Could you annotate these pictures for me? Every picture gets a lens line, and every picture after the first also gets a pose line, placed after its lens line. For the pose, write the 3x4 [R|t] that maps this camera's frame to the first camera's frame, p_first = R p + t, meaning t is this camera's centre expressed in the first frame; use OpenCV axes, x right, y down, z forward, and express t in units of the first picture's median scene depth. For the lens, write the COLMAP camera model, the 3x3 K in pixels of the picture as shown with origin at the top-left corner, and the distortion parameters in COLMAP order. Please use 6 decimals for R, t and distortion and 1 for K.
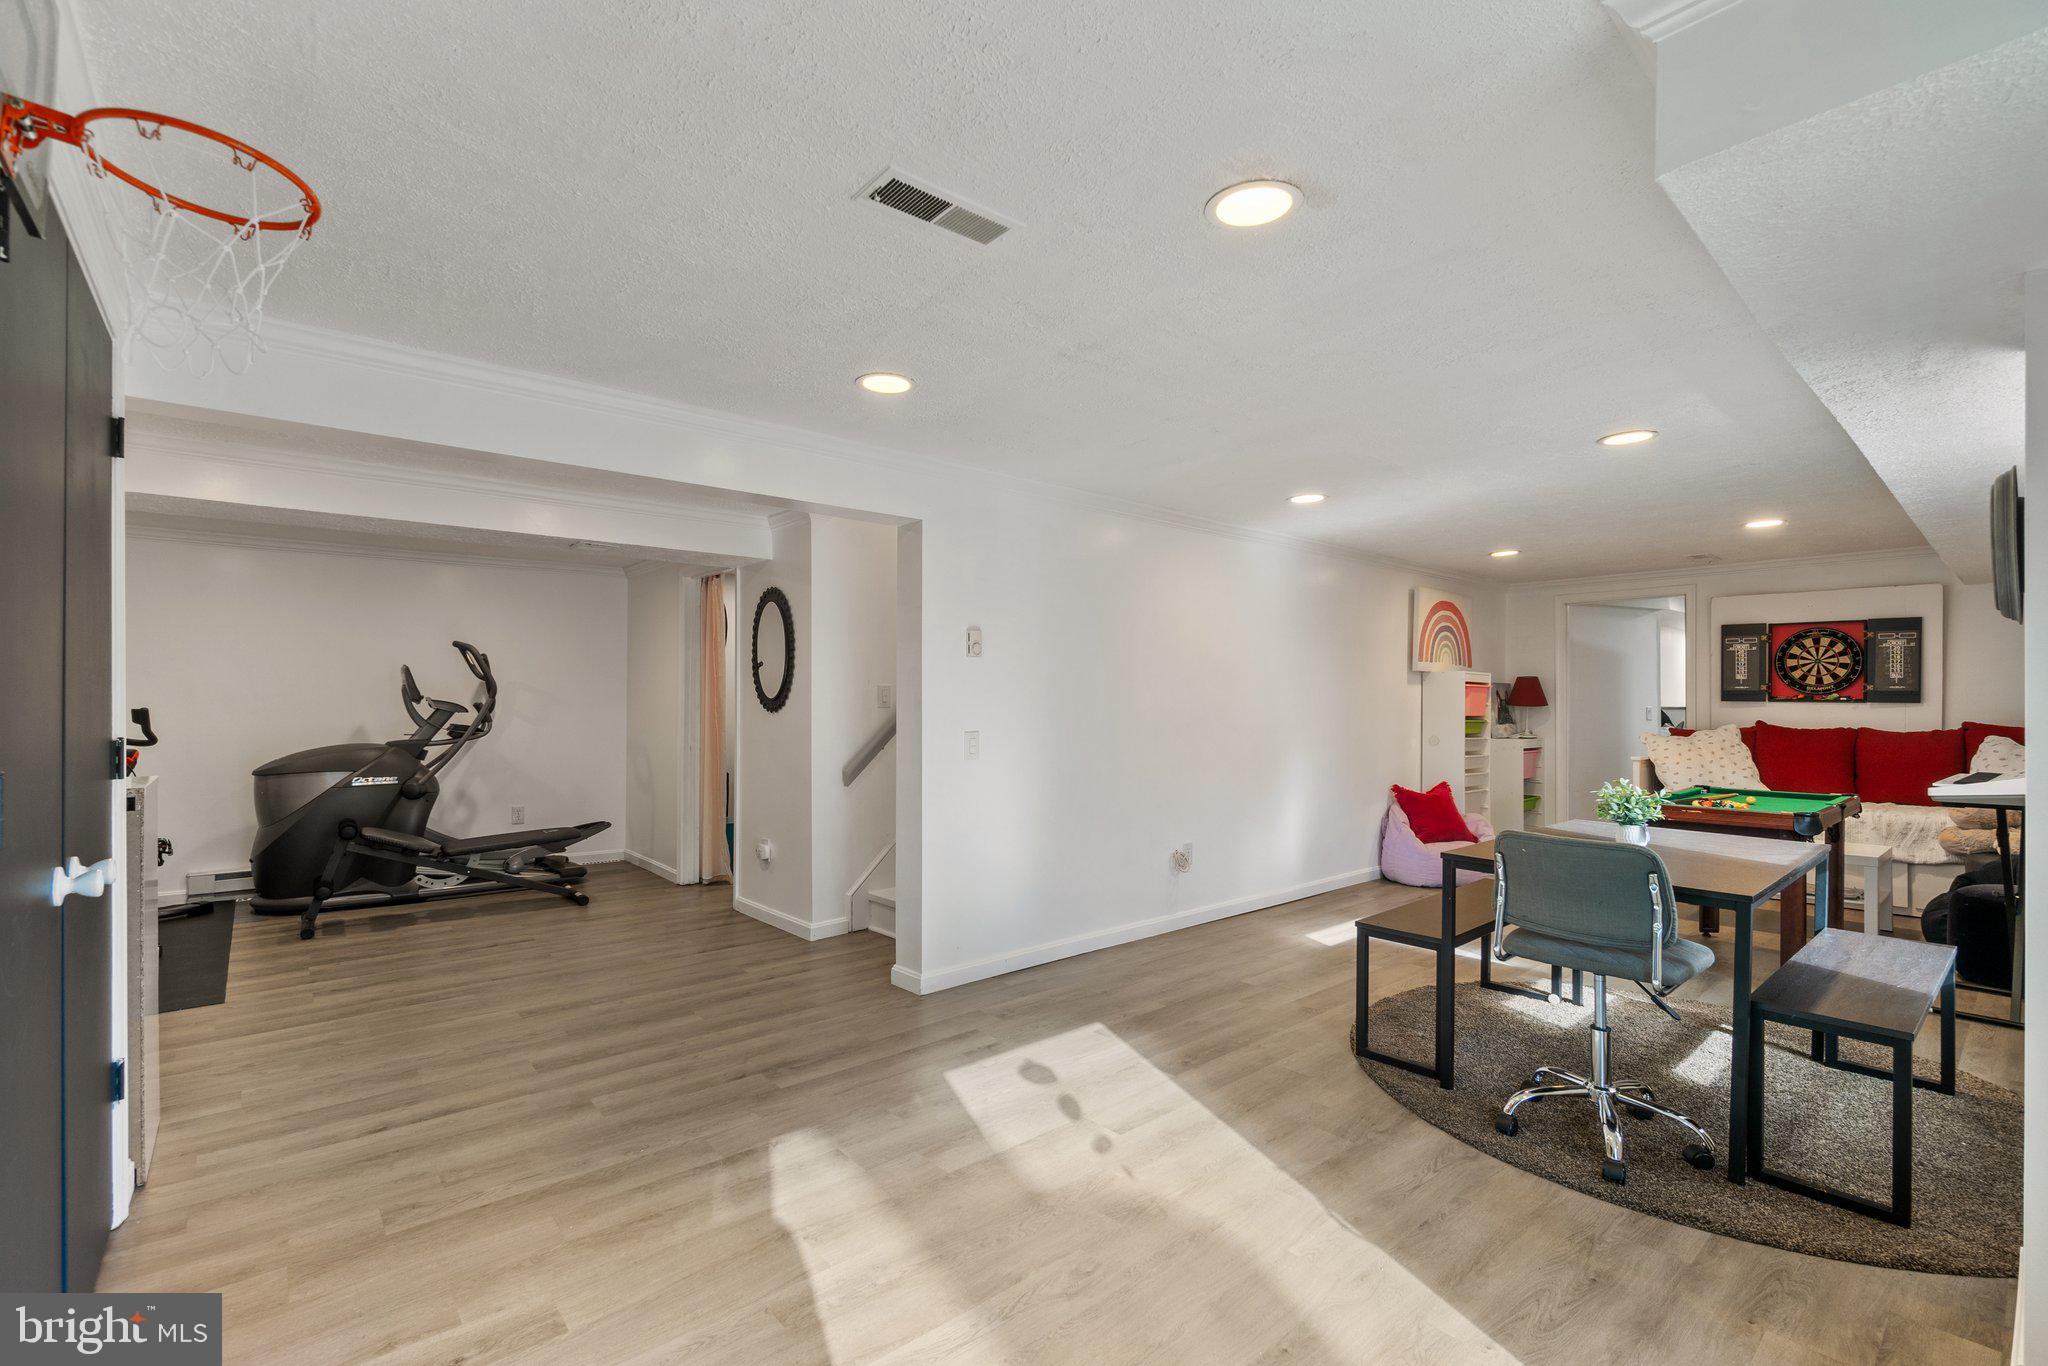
lens RADIAL K [[900.8, 0, 990.4], [0, 900.8, 708.8], [0, 0, 1]] dist [-0.010005, -0.000433]
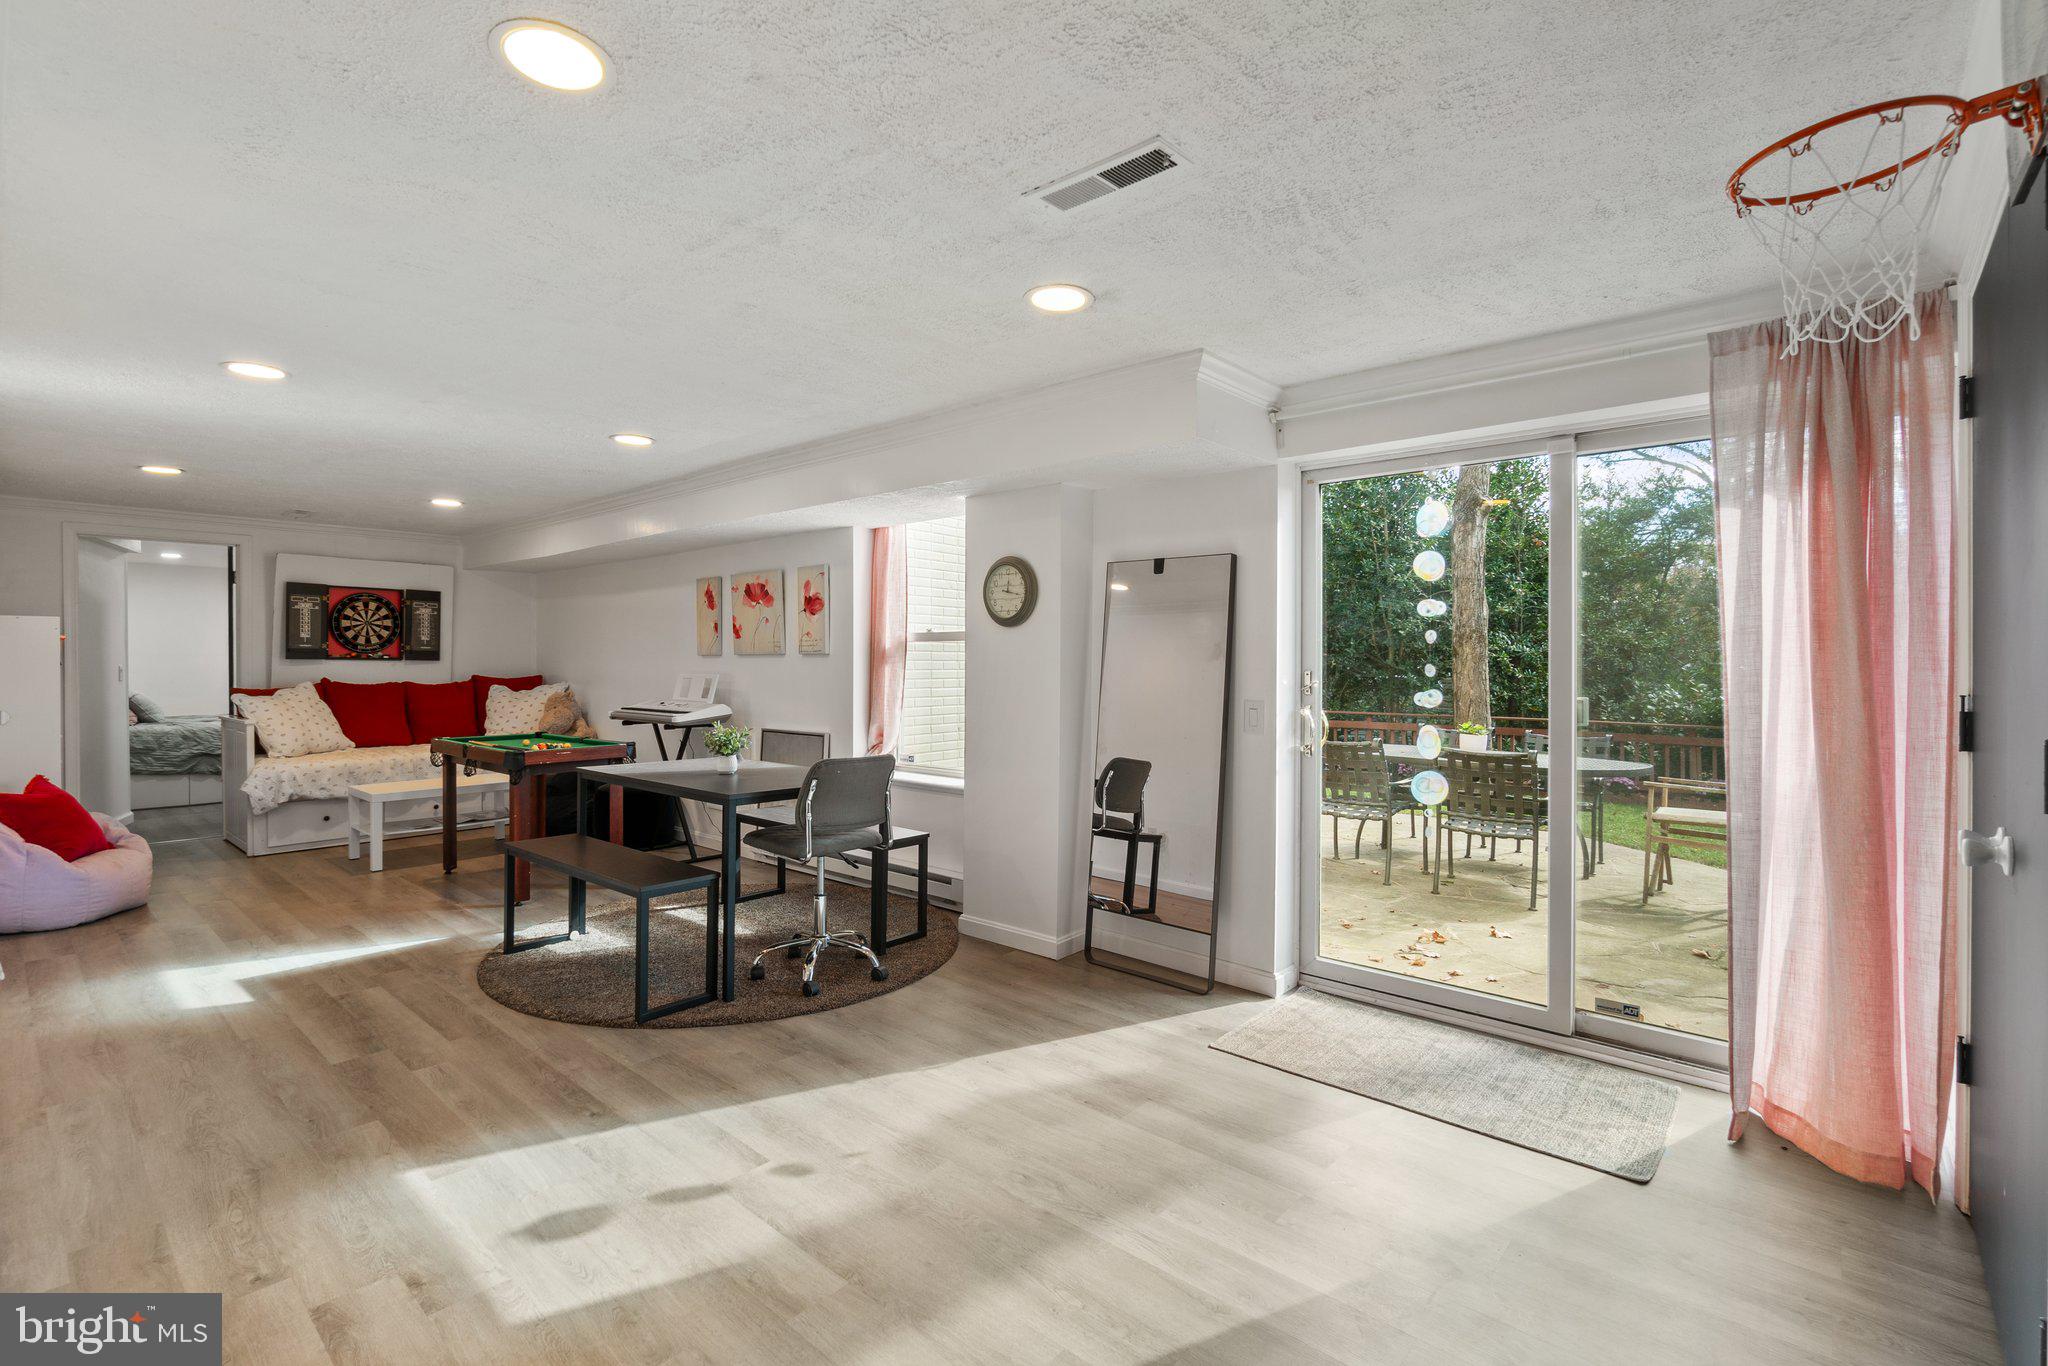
lens RADIAL K [[900.8, 0, 1035.9], [0, 900.8, 677.5], [0, 0, 1]] dist [-0.010005, -0.000433]
pose [[-0.162208, -0.020536, 0.986543, -0.328098], [0.007086, 0.999733, 0.021975, -0.004568], [-0.986731, 0.010555, -0.162020, 0.387878]]
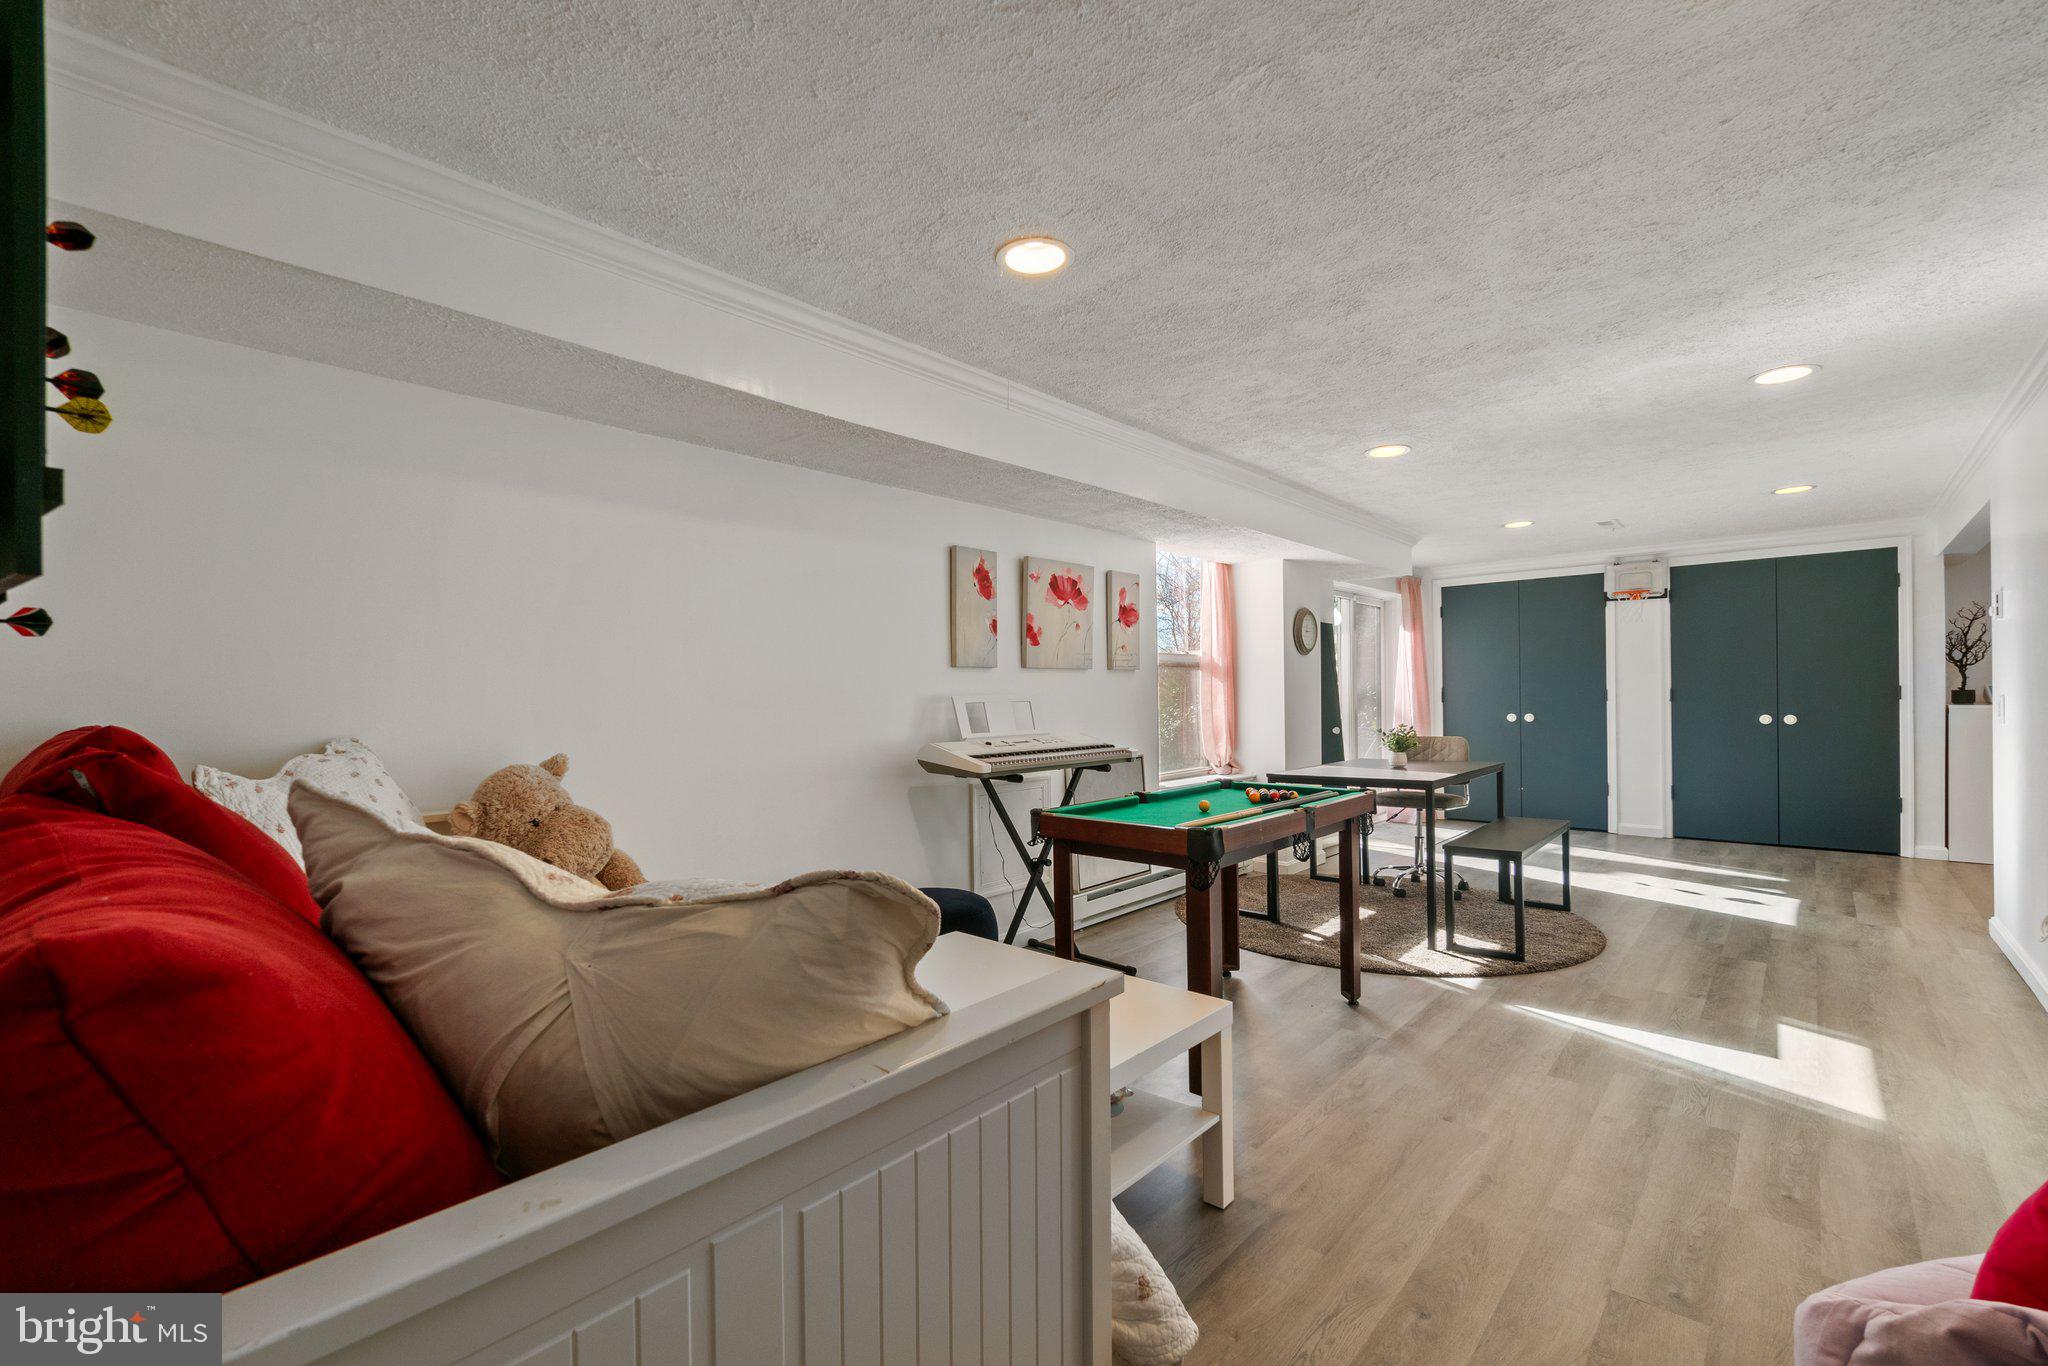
lens RADIAL K [[839.2, 0, 1018.1], [0, 839.2, 685.9], [0, 0, 1]] dist [0.017739, 0.000326]
pose [[-0.994363, -0.005799, -0.105869, 0.803530], [-0.007023, 0.999913, 0.011192, -0.001993], [0.105795, 0.011873, -0.994317, 1.240550]]
